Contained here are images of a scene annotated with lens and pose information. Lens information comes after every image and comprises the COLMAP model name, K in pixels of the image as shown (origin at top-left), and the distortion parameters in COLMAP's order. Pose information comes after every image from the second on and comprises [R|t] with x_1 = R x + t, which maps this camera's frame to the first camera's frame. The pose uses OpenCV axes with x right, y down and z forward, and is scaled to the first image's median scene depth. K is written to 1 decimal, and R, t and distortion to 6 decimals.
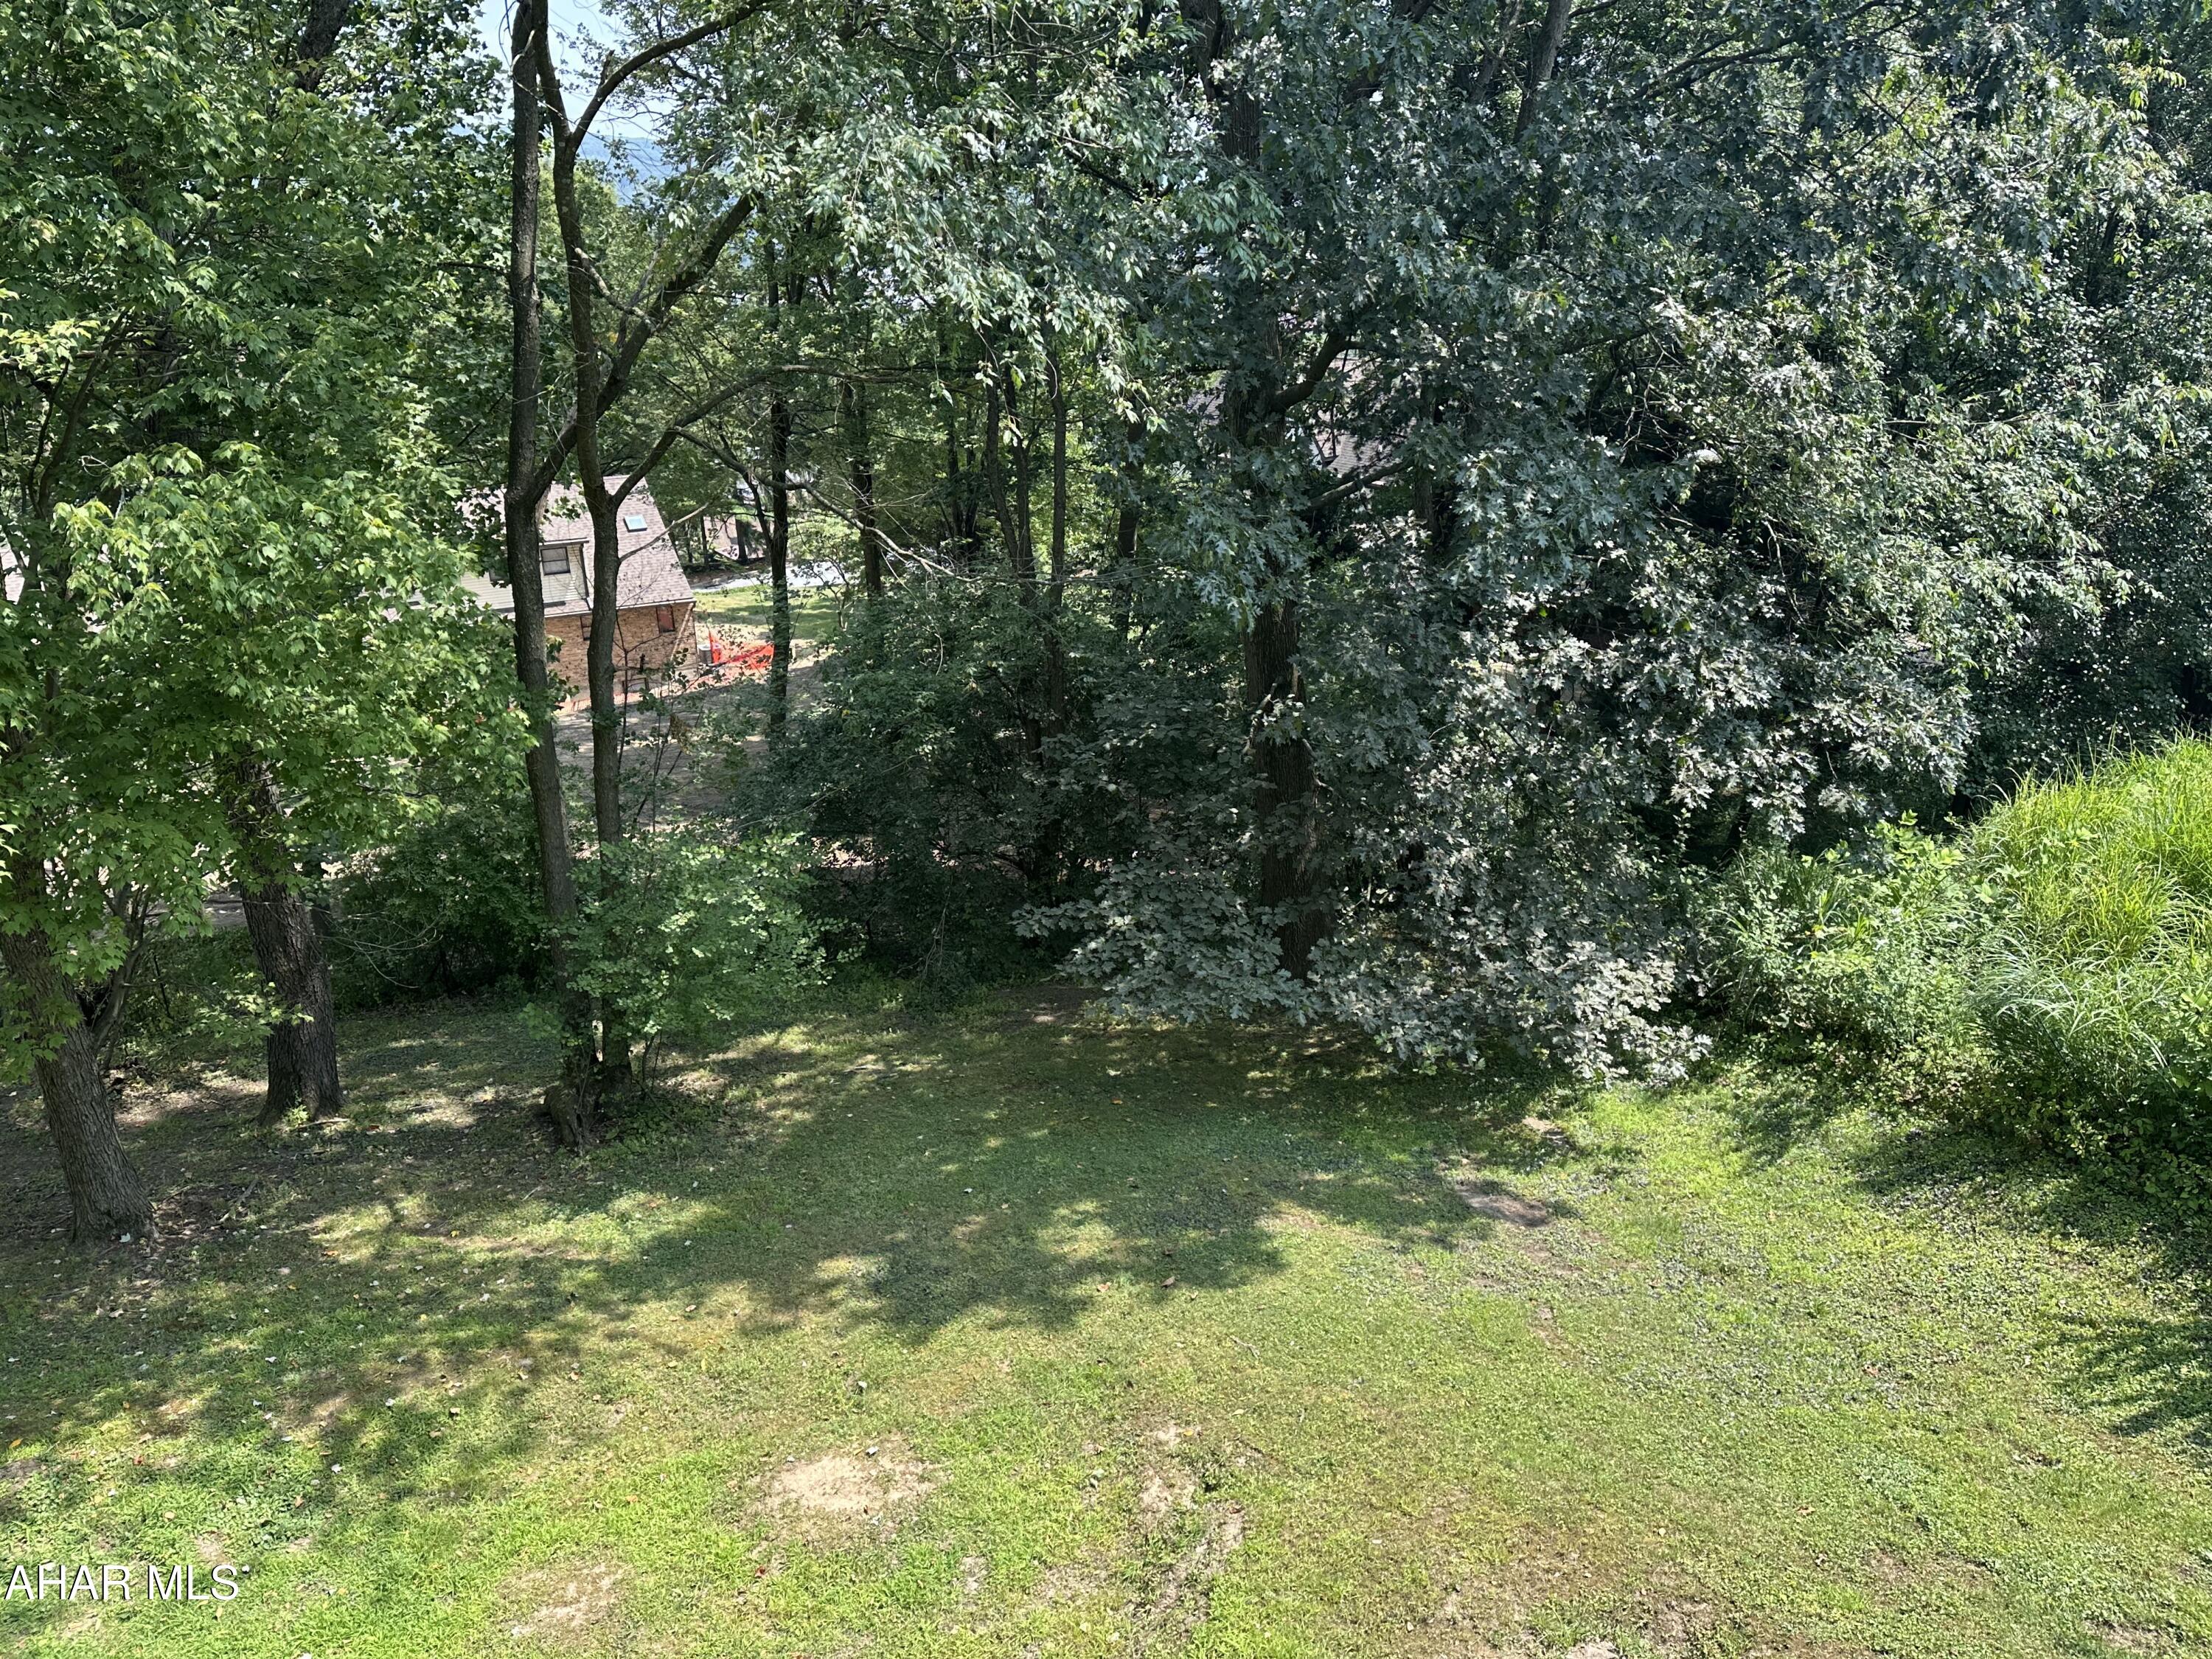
lens RADIAL K [[1572.5, 0, 1119.1], [0, 1572.5, 825.1], [0, 0, 1]] dist [0.036388, -0.031071]
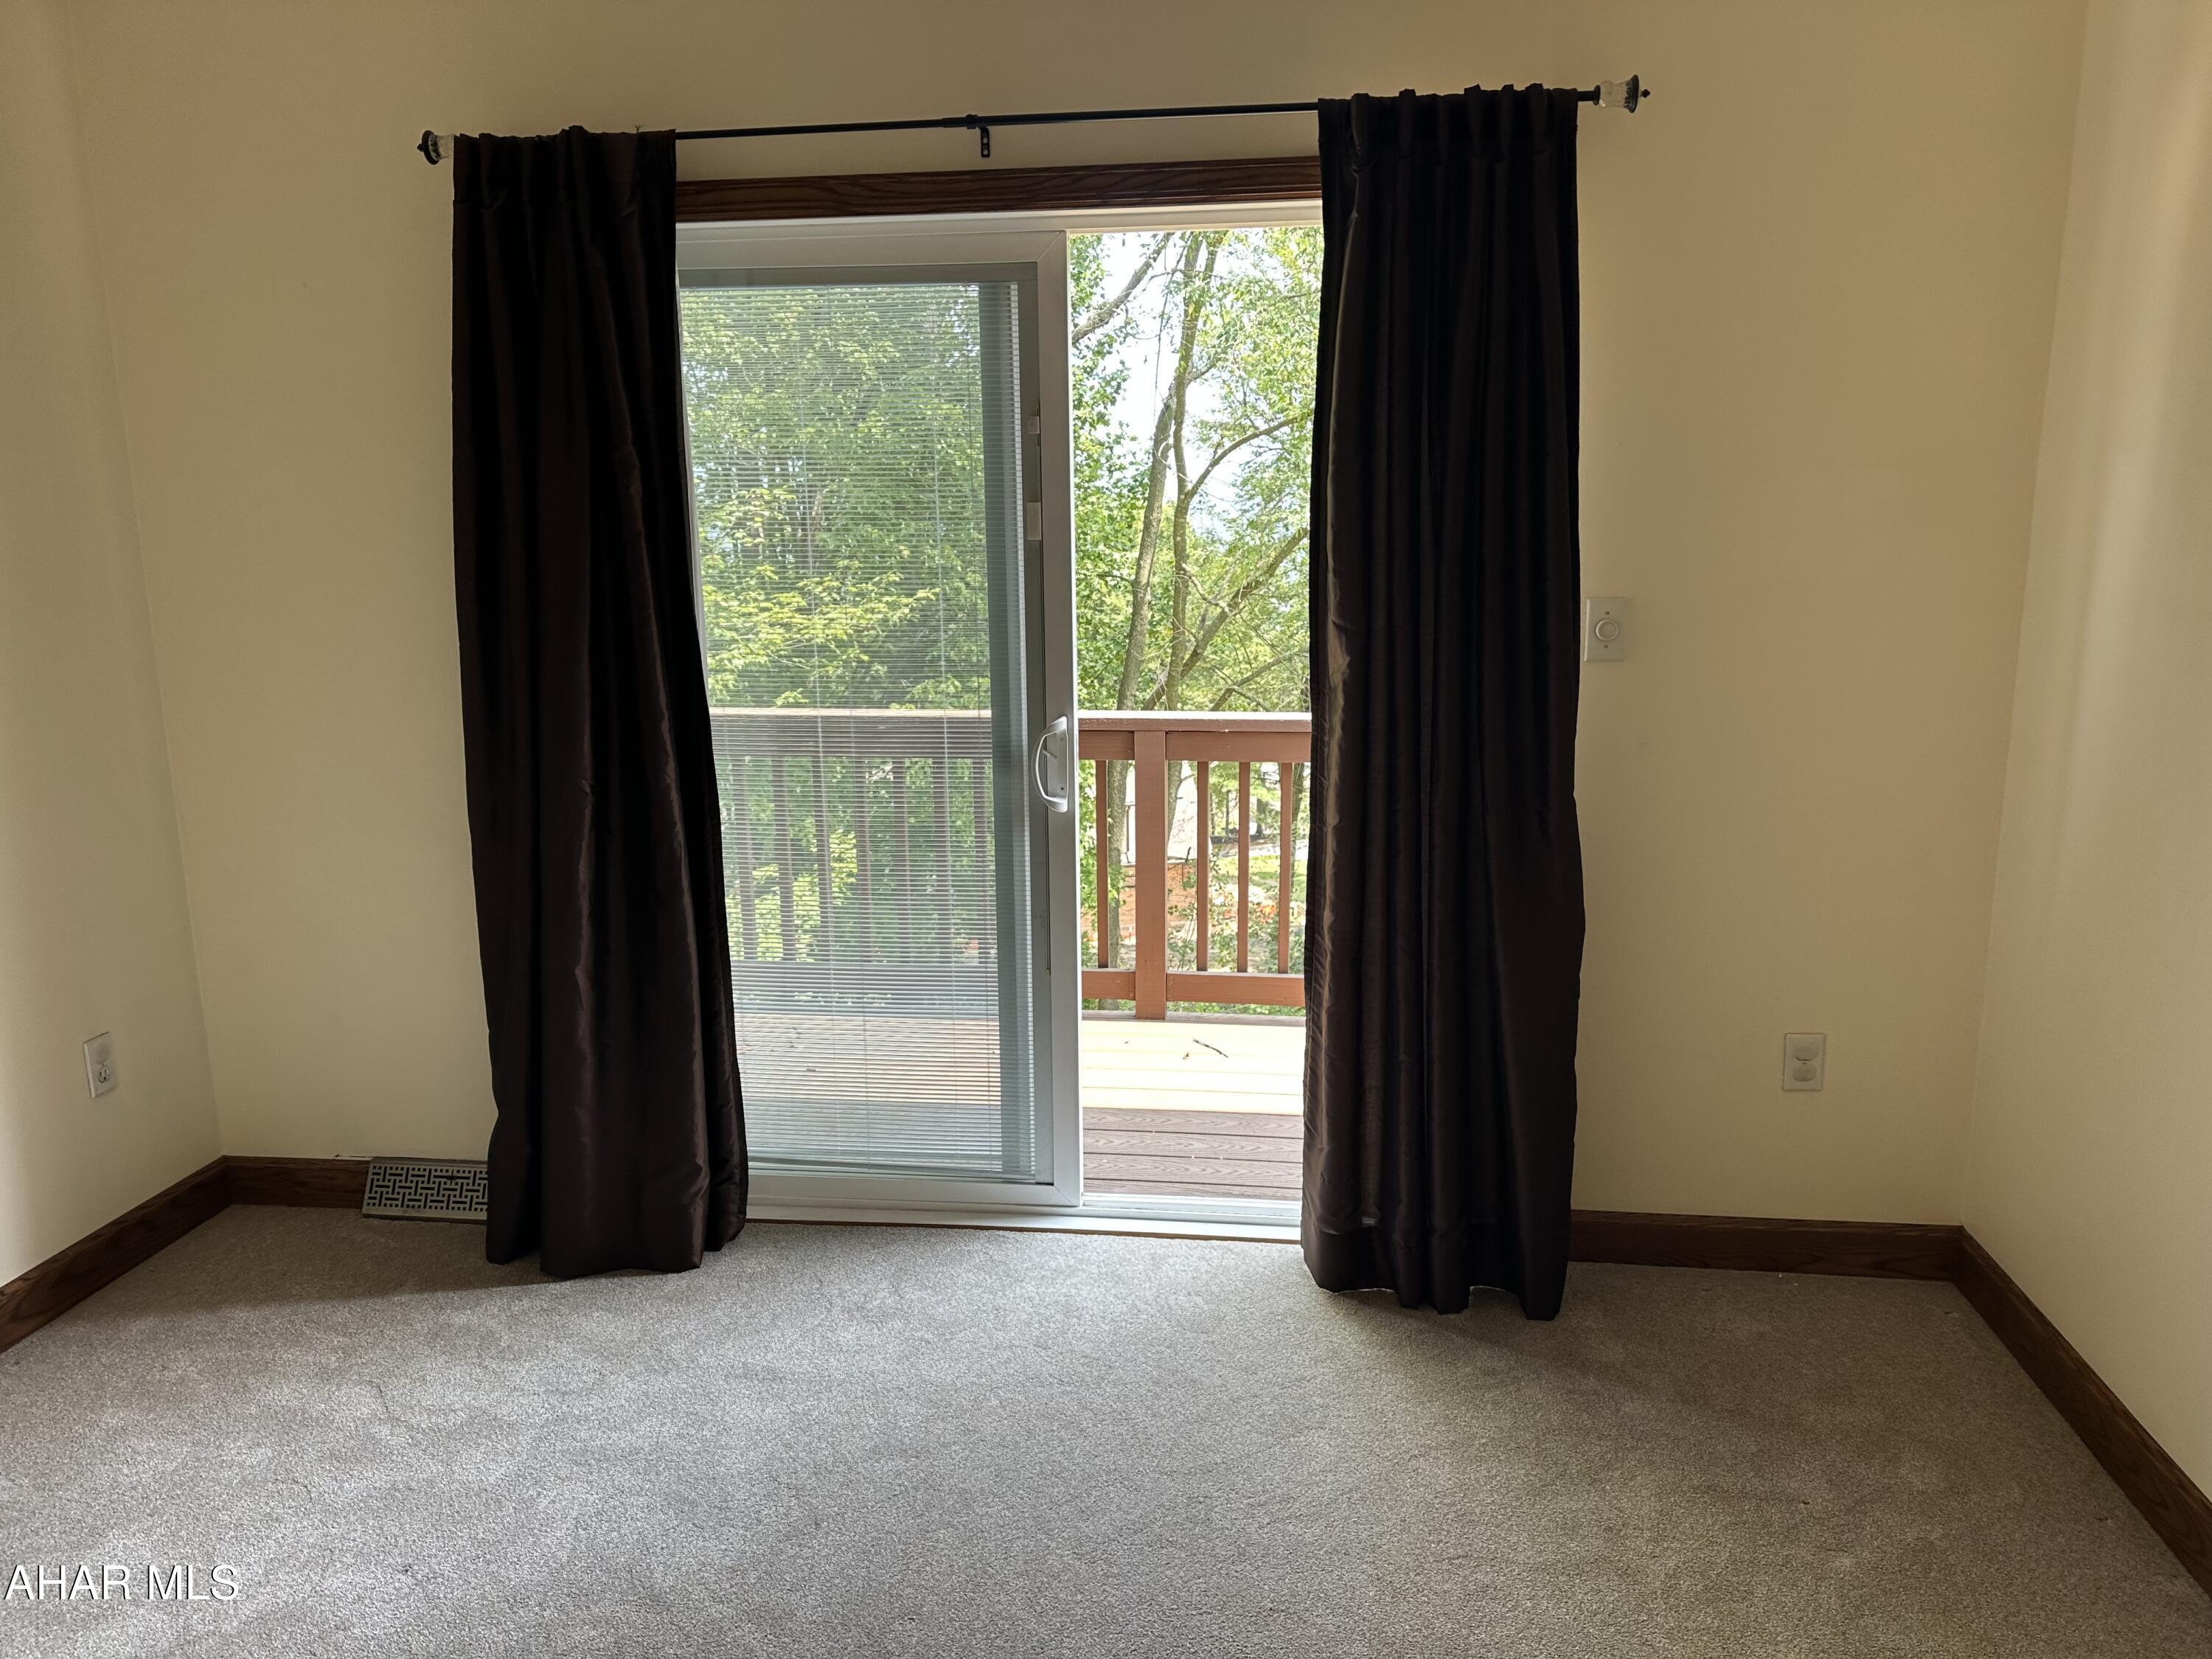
lens RADIAL K [[1572.5, 0, 1106.7], [0, 1572.5, 835.2], [0, 0, 1]] dist [0.036388, -0.031071]
pose [[0.944686, 0.060298, -0.322387, 0.069580], [-0.117842, 0.979718, -0.162069, 0.115466], [0.306076, 0.191095, 0.932631, -0.305311]]
